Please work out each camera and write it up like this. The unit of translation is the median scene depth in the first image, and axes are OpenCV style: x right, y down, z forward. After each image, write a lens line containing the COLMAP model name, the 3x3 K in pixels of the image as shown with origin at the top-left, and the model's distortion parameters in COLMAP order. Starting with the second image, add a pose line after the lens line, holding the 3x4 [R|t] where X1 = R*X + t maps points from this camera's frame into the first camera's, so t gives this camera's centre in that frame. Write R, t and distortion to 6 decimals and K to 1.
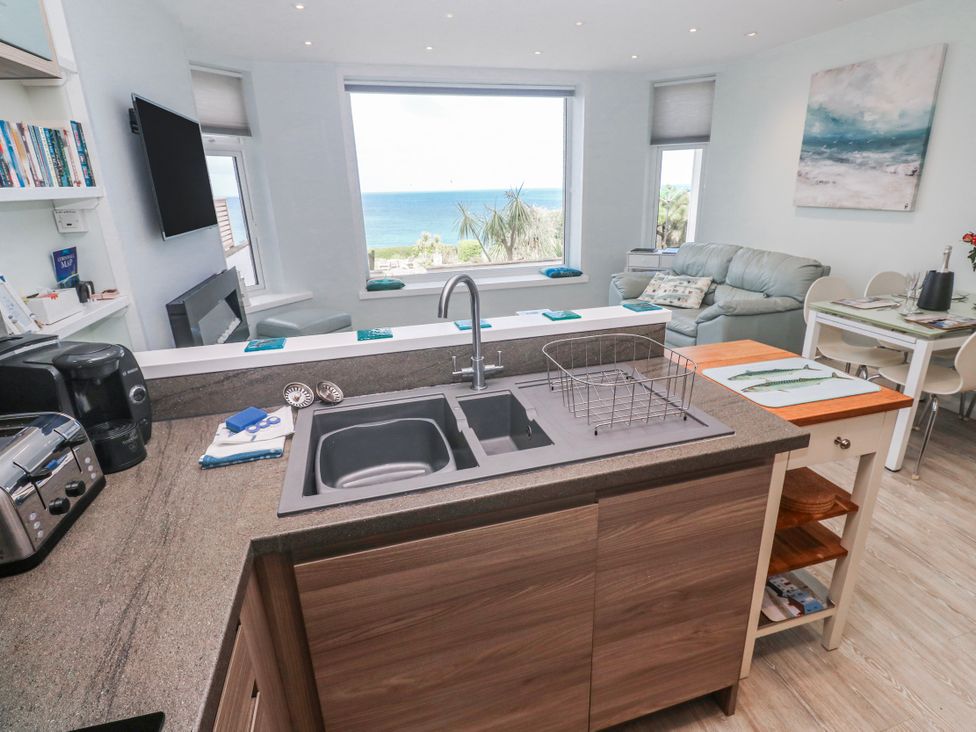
lens RADIAL K [[507.3, 0, 502.4], [0, 507.3, 361.4], [0, 0, 1]] dist [-0.001729, -0.011405]
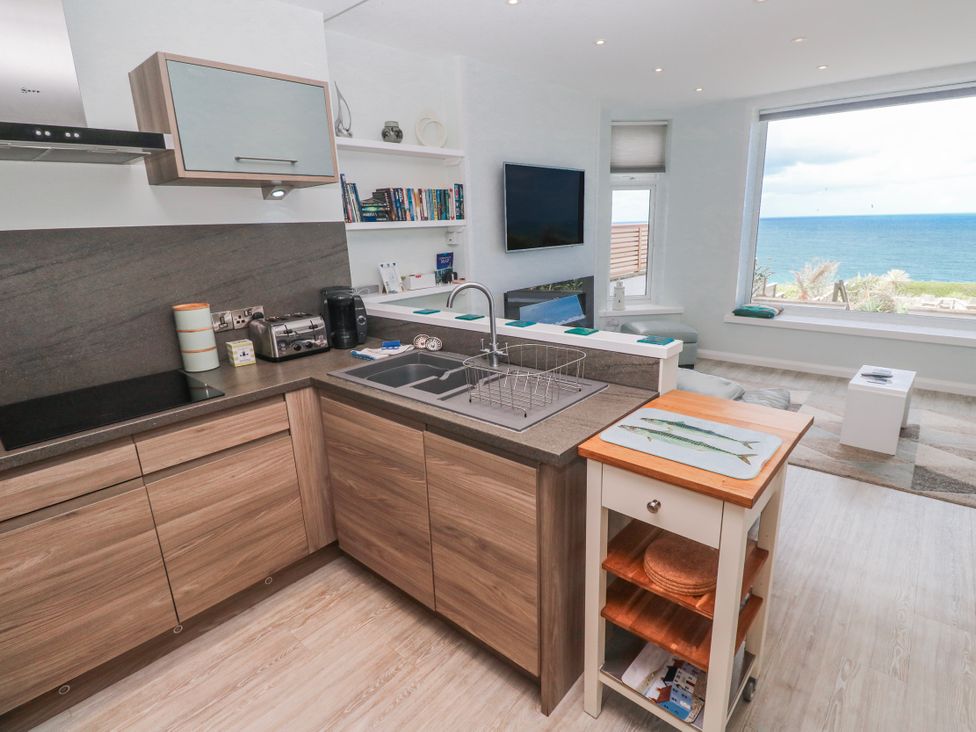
lens RADIAL K [[507.3, 0, 501.3], [0, 507.3, 363.6], [0, 0, 1]] dist [-0.001729, -0.011405]
pose [[0.549320, 0.230421, -0.803214, 0.456221], [-0.256163, 0.961384, 0.100606, -0.041463], [0.795379, 0.150489, 0.587133, 0.076668]]
